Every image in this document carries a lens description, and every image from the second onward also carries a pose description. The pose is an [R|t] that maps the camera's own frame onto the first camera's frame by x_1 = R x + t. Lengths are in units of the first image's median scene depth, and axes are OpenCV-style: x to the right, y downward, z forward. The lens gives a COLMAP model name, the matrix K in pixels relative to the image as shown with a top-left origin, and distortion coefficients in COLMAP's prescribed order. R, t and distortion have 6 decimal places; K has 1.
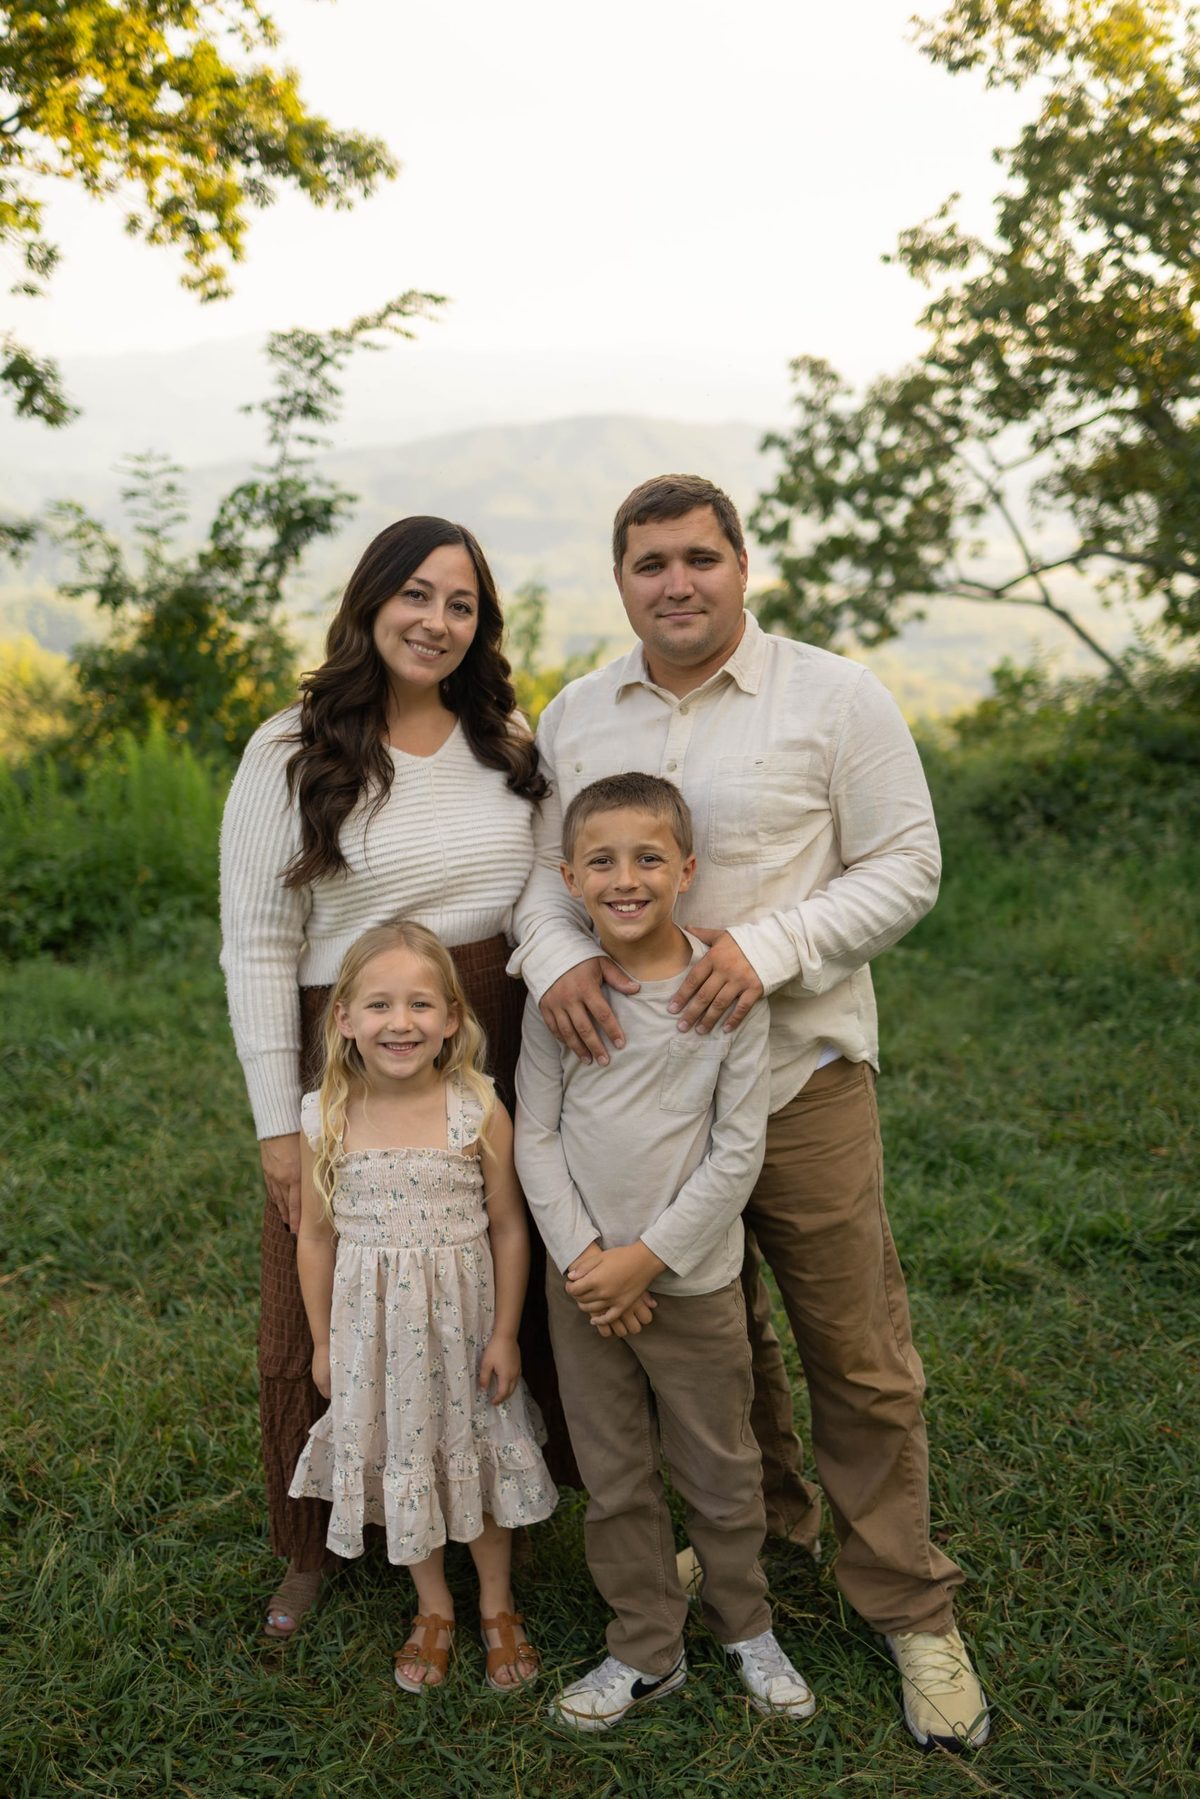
lens RADIAL K [[1789.8, 0, 594.9], [0, 1789.8, 900.6], [0, 0, 1]] dist [0.007598, 0.000000]
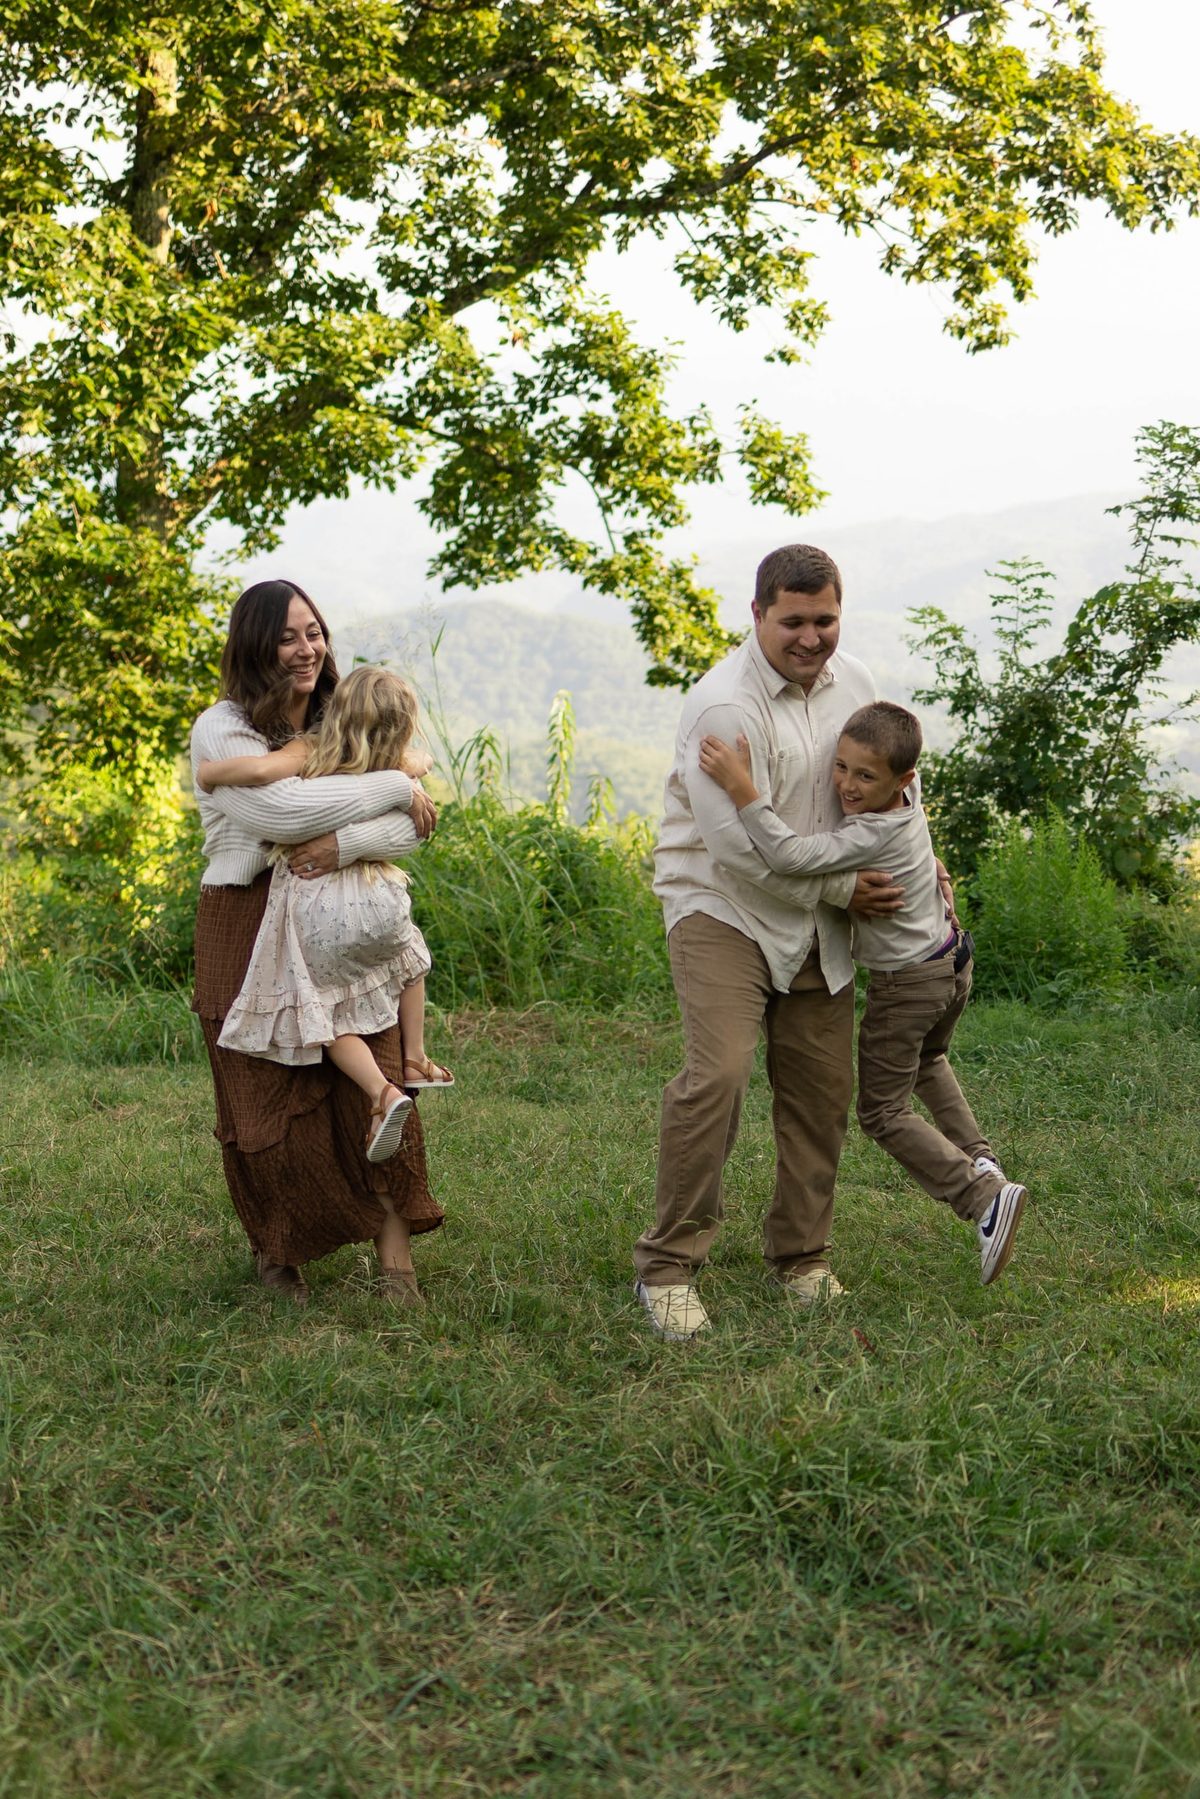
lens RADIAL K [[2964.6, 0, 473.2], [0, 2964.6, 1243.8], [0, 0, 1]] dist [-0.021589, 0.000000]
pose [[0.950805, 0.051837, -0.305422, -0.007478], [-0.052479, 0.998603, 0.006113, 0.070914], [0.305313, 0.010216, 0.952197, -0.339074]]
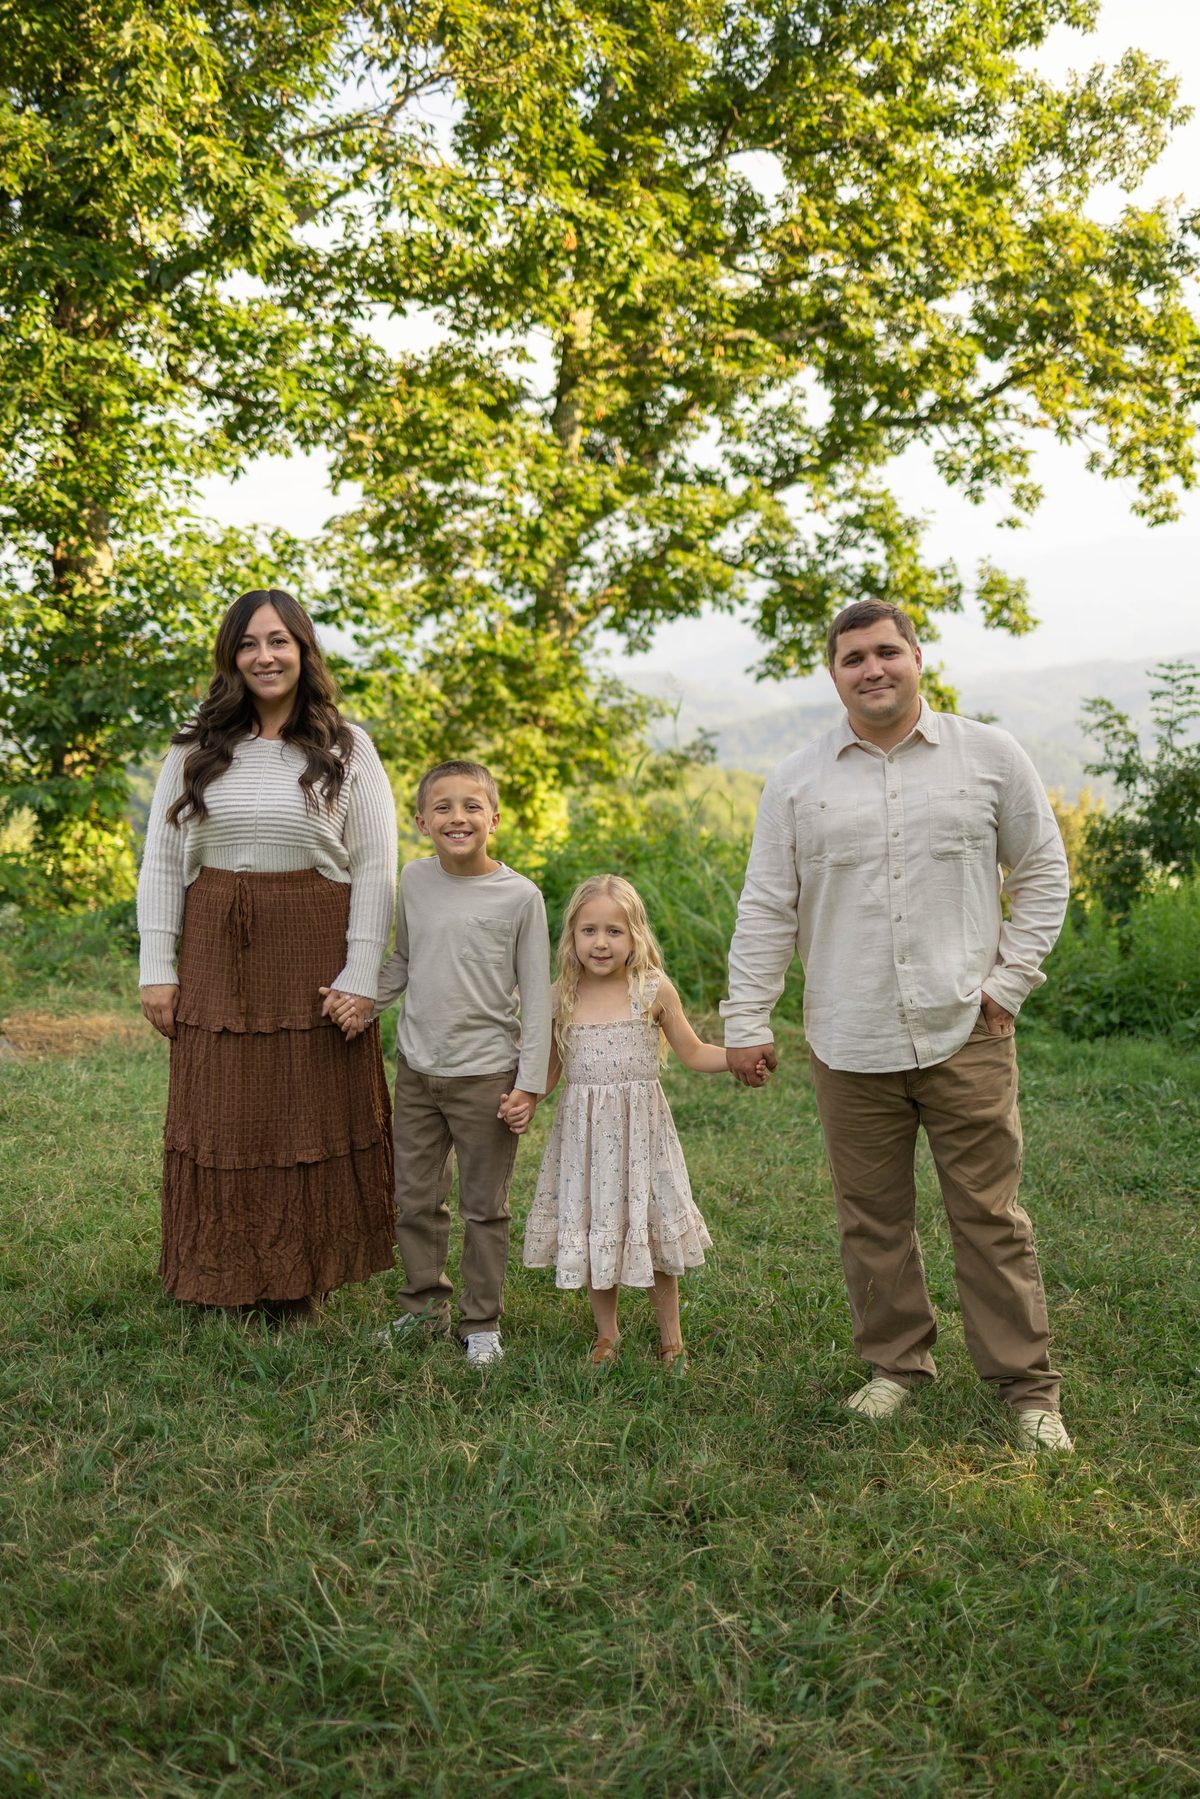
lens RADIAL K [[1789.8, 0, 597.3], [0, 1789.8, 907.9], [0, 0, 1]] dist [0.007598, 0.000000]
pose [[0.899443, 0.064354, -0.432274, -0.031872], [-0.108840, 0.990920, -0.078945, 0.030942], [0.423268, 0.118055, 0.898280, -0.134147]]
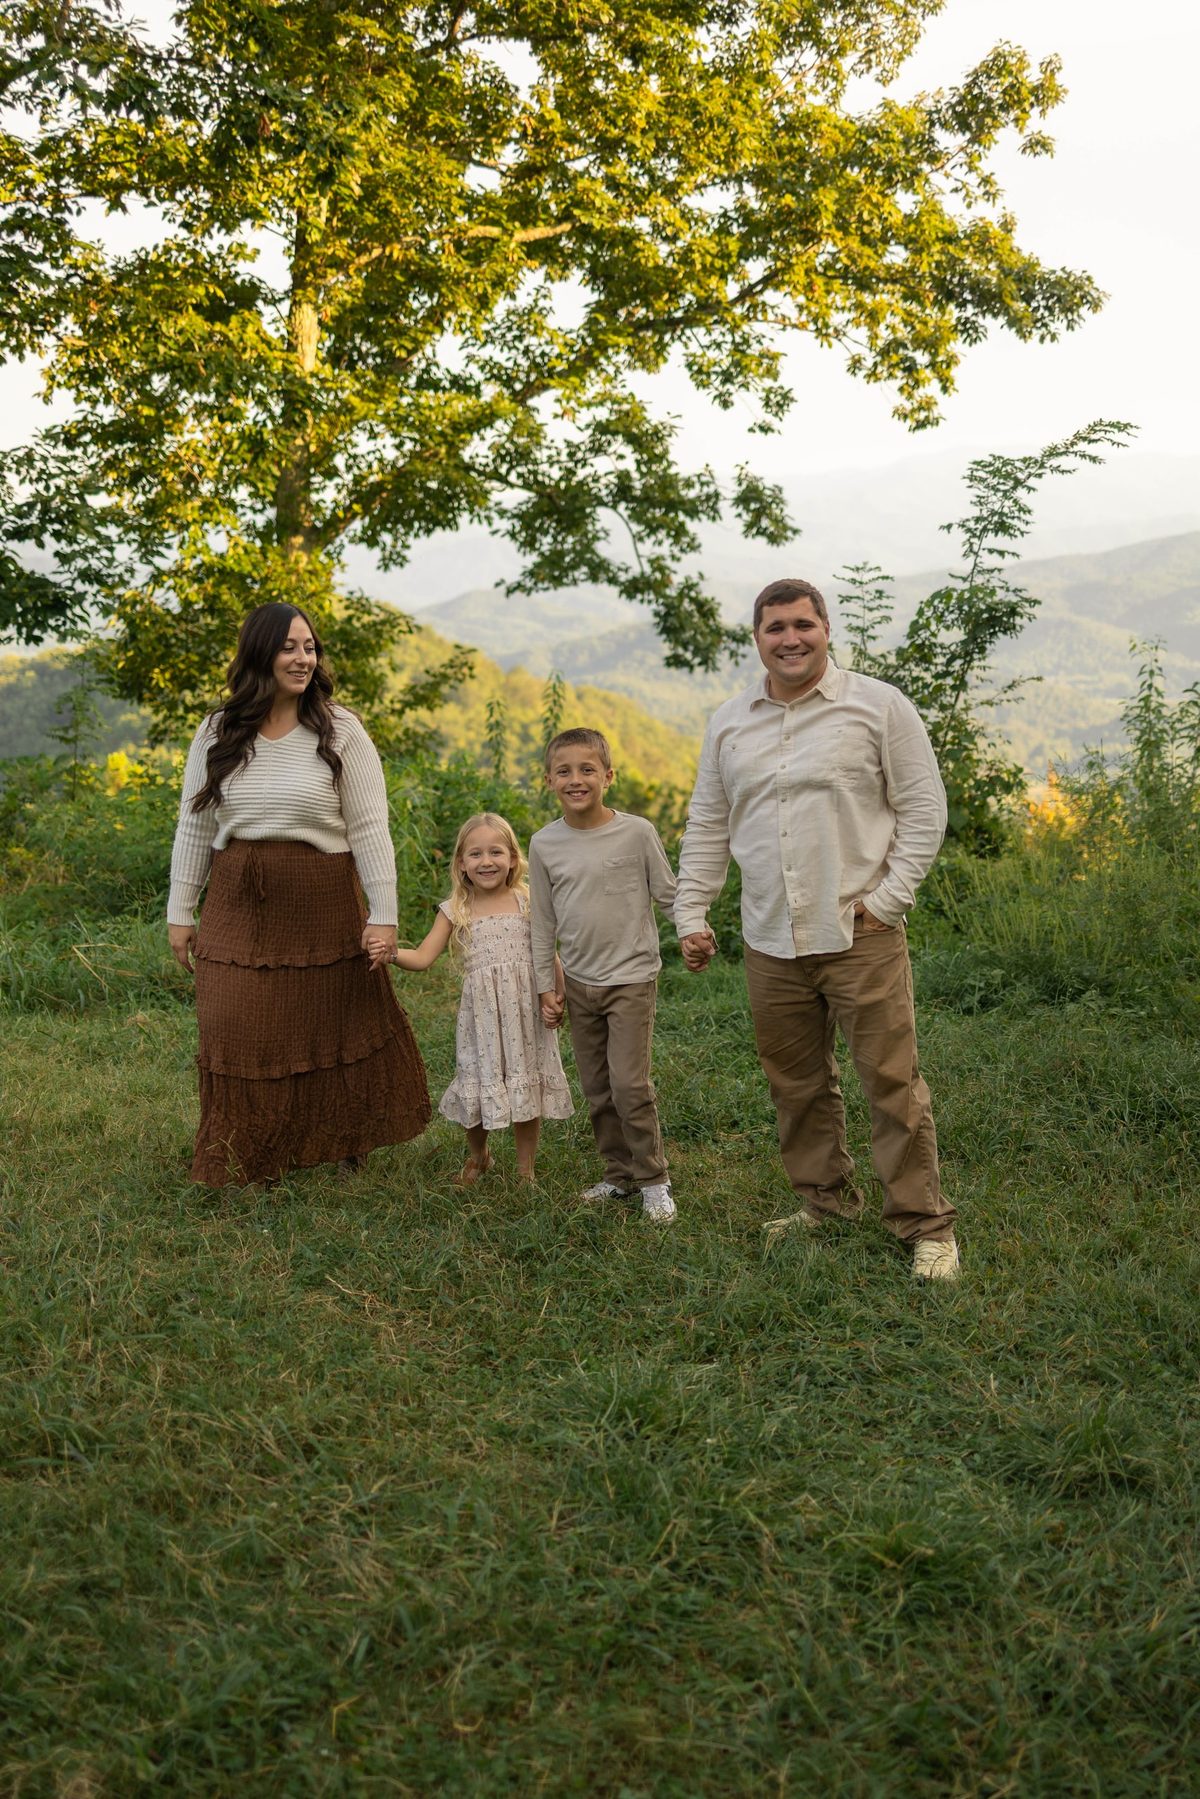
lens RADIAL K [[1789.8, 0, 607.4], [0, 1789.8, 907.1], [0, 0, 1]] dist [0.007598, 0.000000]
pose [[0.933408, 0.055683, -0.354470, 0.014708], [-0.075690, 0.996212, -0.042819, 0.021753], [0.350743, 0.066797, 0.934086, -0.083961]]
